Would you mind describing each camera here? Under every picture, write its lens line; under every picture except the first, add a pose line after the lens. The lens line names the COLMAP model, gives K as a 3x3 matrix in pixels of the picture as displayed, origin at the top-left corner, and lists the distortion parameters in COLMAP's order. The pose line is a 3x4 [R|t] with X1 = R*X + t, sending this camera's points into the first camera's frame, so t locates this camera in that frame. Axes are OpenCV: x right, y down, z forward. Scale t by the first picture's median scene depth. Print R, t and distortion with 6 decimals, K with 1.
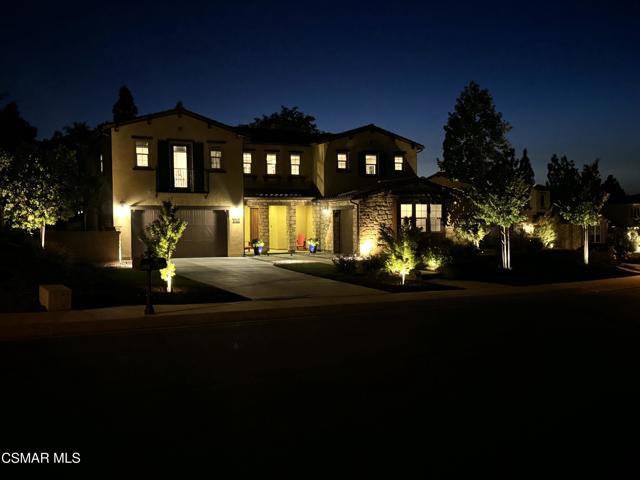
lens RADIAL K [[647.9, 0, 320.0], [0, 647.9, 240.0], [0, 0, 1]] dist [0.090616, 0.001115]
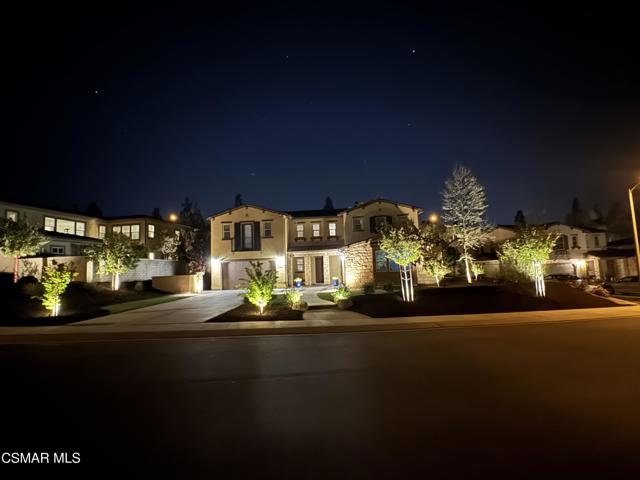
lens RADIAL K [[339.9, 0, 320.0], [0, 339.9, 240.0], [0, 0, 1]] dist [0.000839, 0.000001]
pose [[0.855838, -0.067770, -0.512786, 0.409186], [0.016760, 0.994492, -0.103461, -0.005178], [0.516973, 0.079952, 0.852260, 0.317519]]
